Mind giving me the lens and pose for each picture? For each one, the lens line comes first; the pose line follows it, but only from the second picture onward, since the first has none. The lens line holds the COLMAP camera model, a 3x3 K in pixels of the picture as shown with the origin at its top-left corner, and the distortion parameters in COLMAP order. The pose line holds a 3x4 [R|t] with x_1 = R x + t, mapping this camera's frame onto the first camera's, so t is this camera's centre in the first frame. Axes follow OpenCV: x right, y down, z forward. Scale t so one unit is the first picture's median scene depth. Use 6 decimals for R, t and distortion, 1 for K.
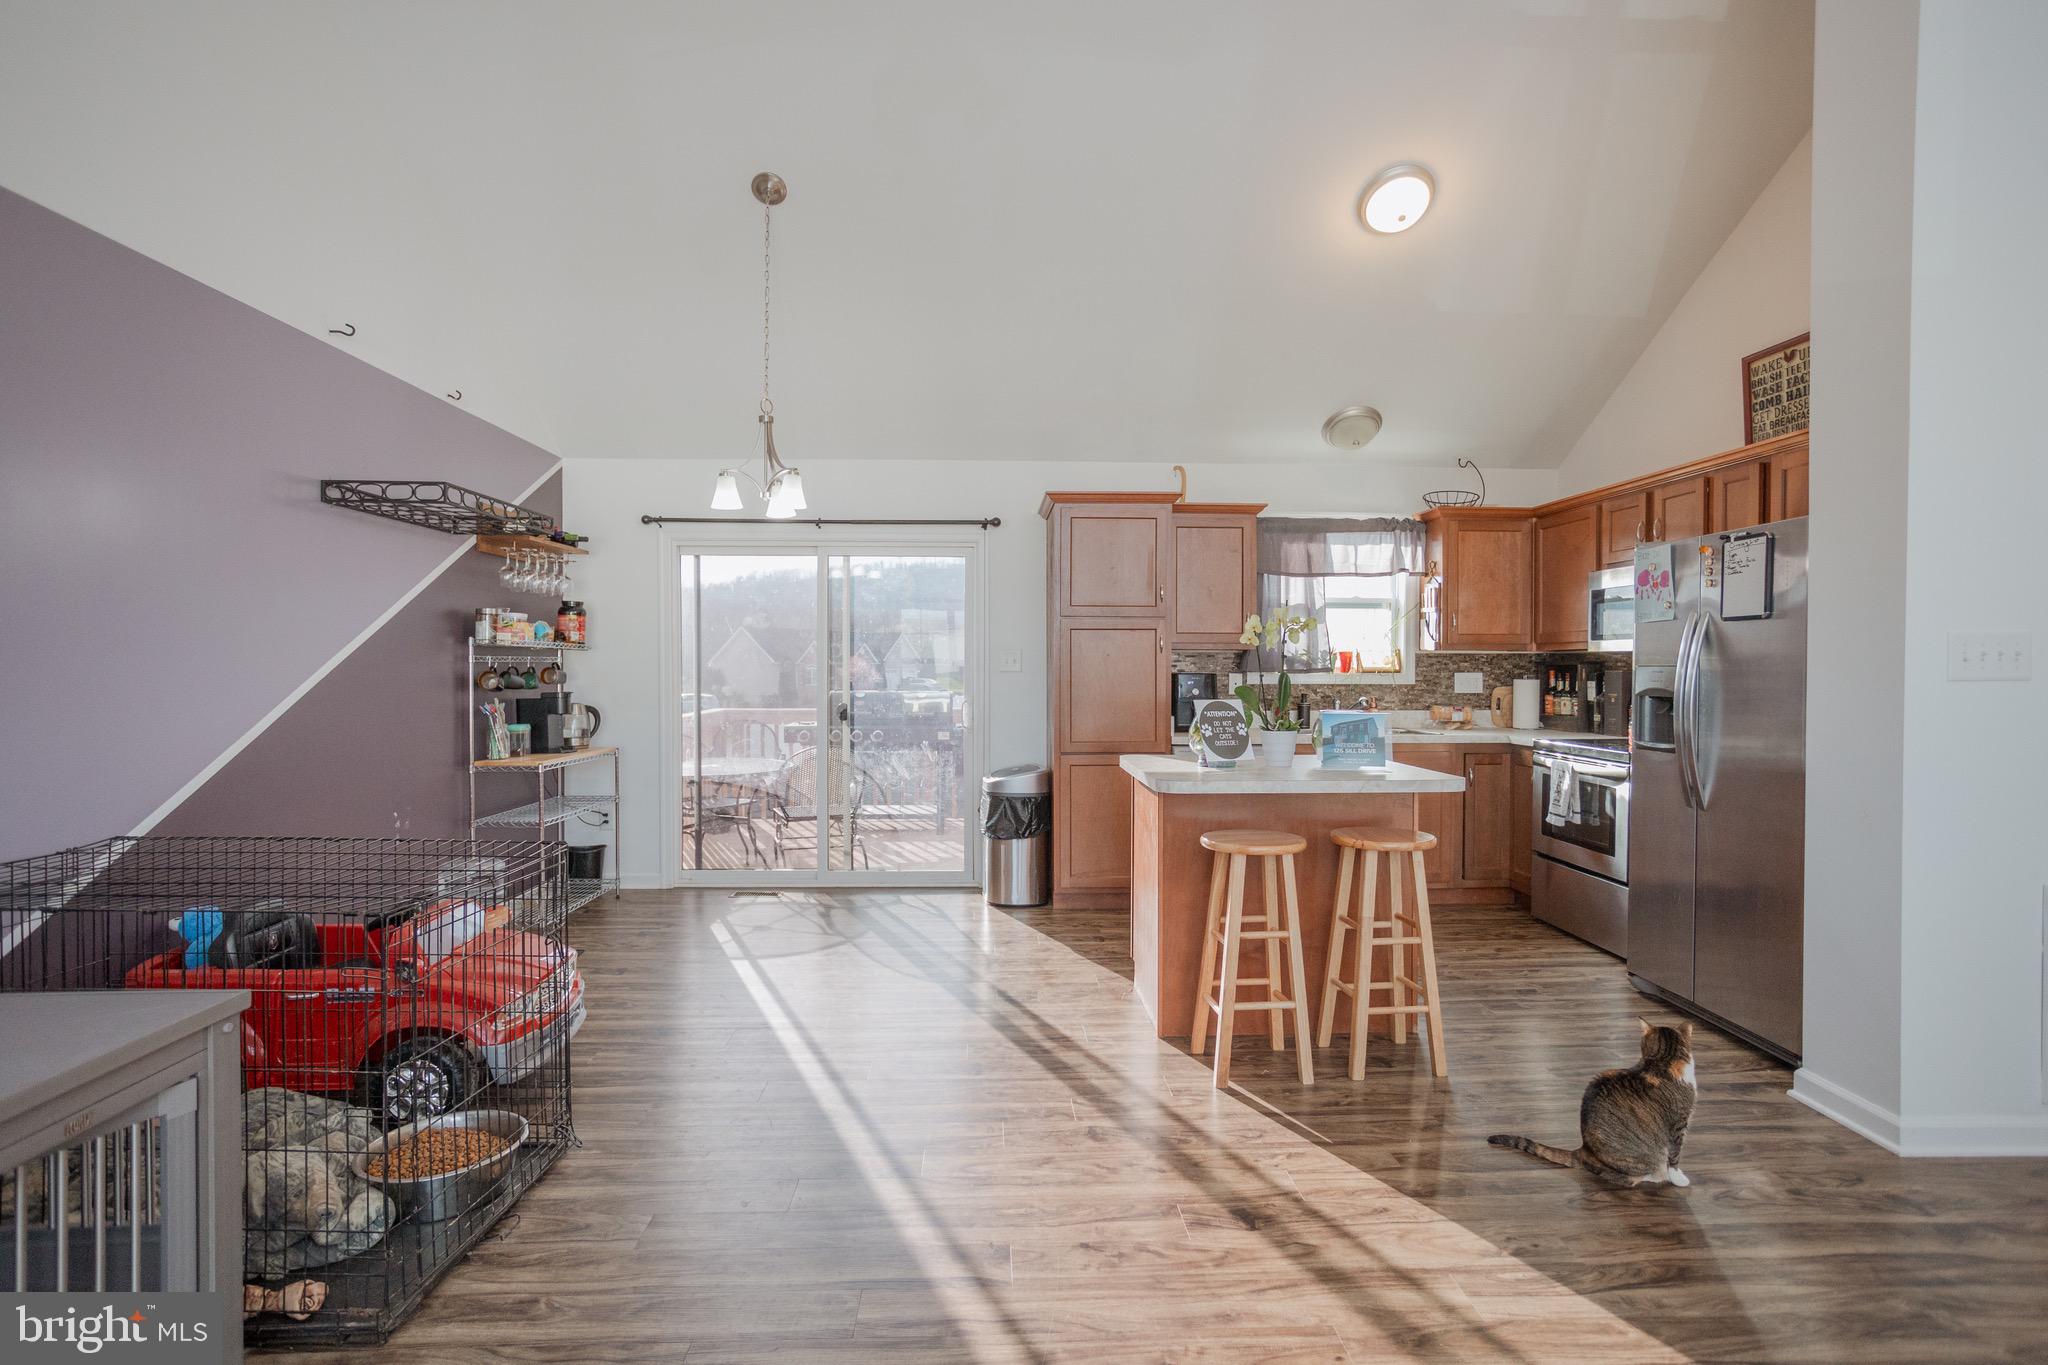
lens RADIAL K [[1005.5, 0, 1028.9], [0, 1005.5, 675.9], [0, 0, 1]] dist [-0.011761, 0.005845]
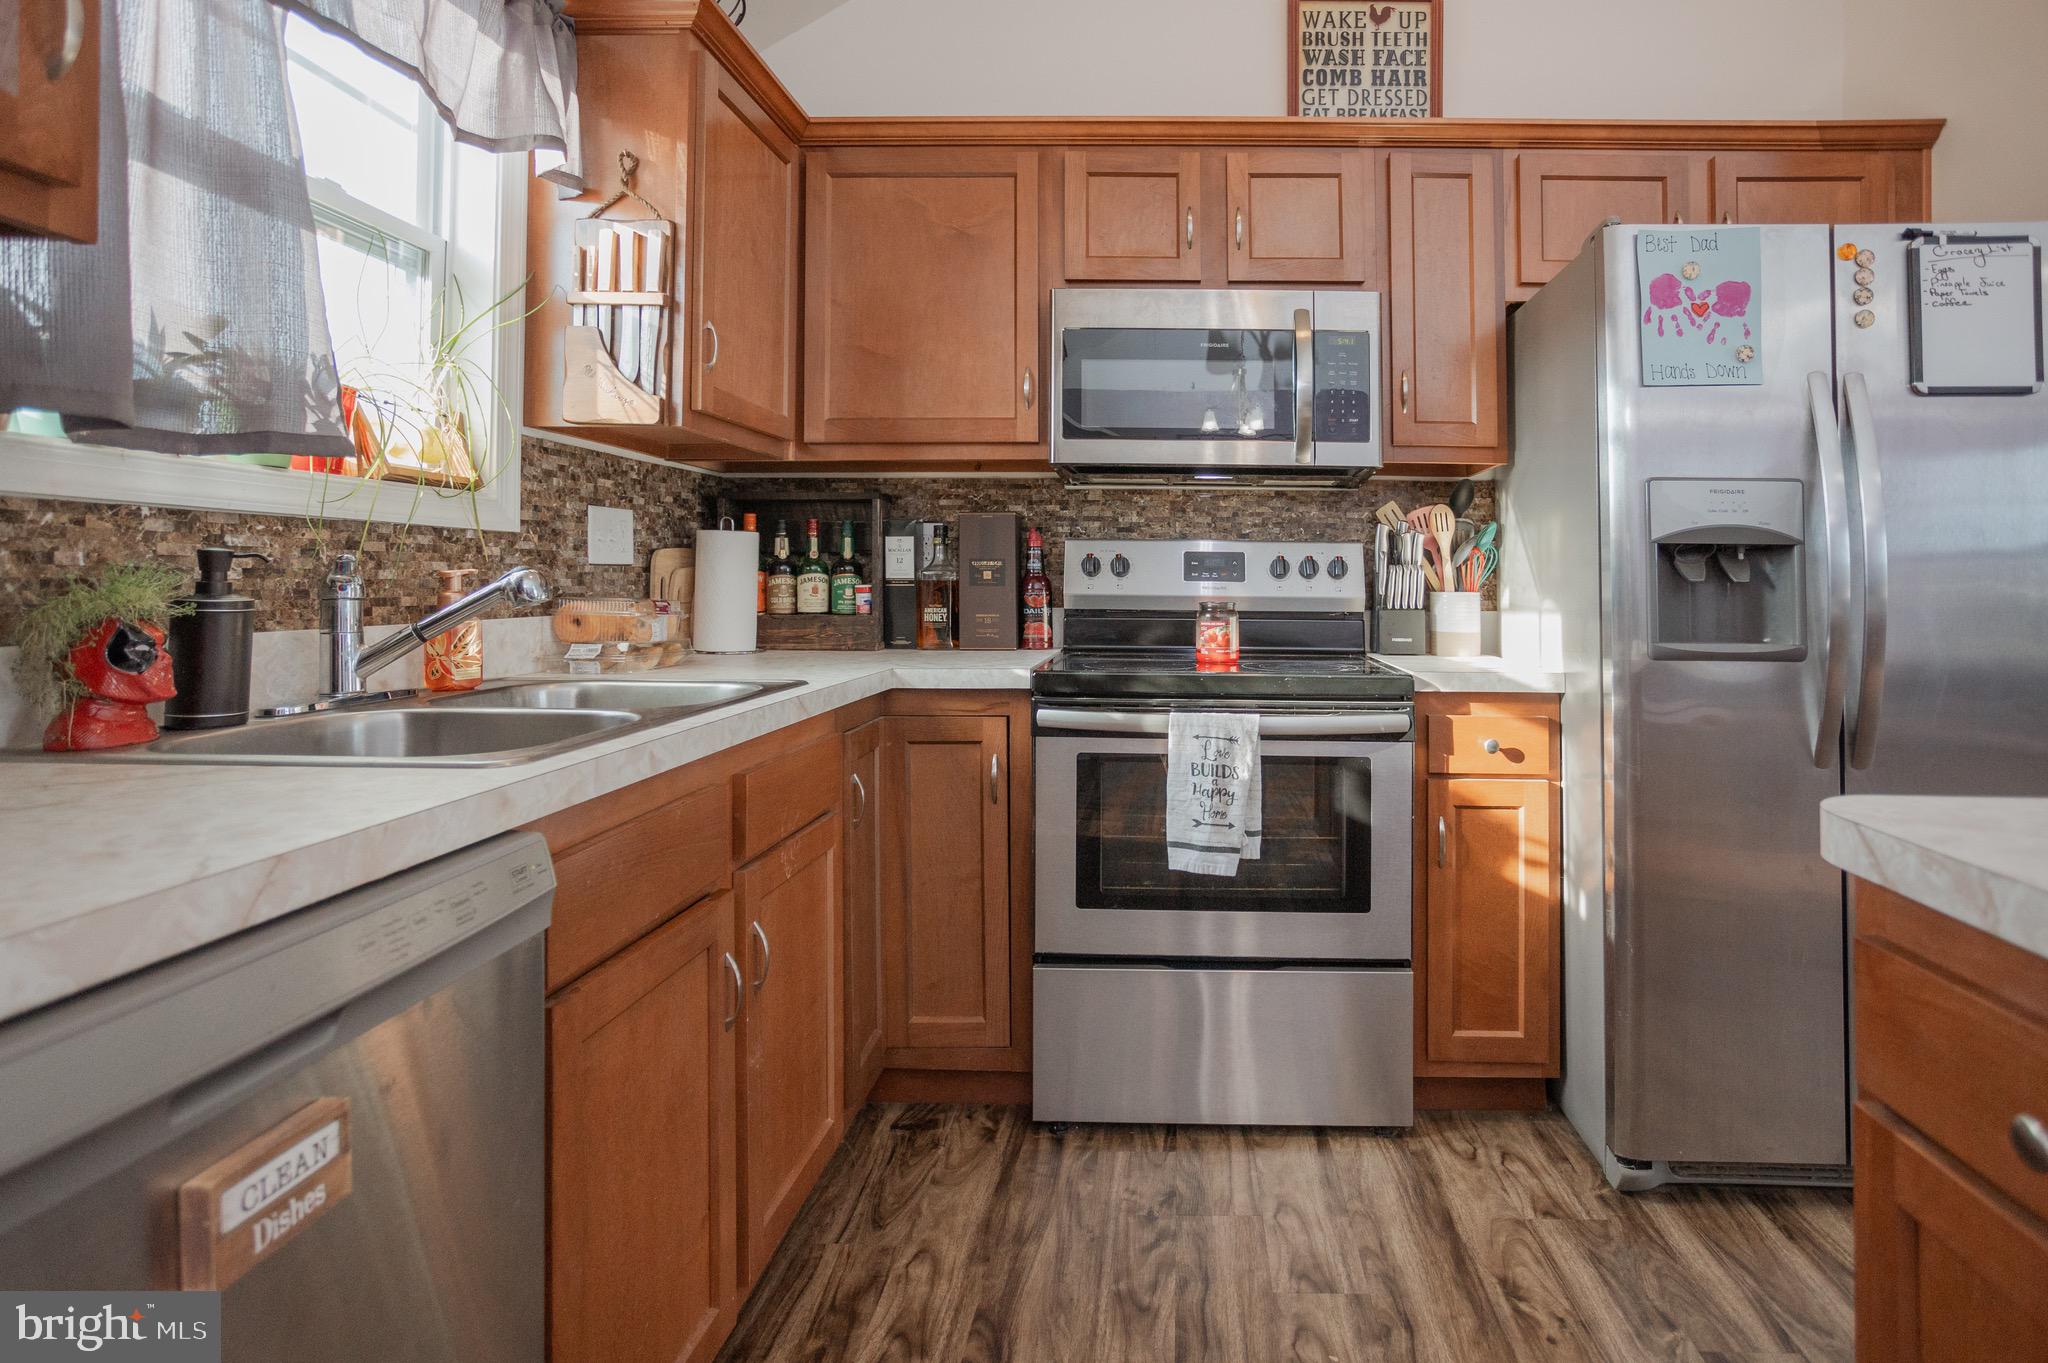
lens RADIAL K [[1005.5, 0, 993.6], [0, 1005.5, 575.3], [0, 0, 1]] dist [-0.011761, 0.005845]
pose [[0.060850, 0.010709, 0.998089, 0.113535], [0.001764, 0.999940, -0.010836, 0.031693], [-0.998145, 0.002420, 0.060828, 1.069231]]
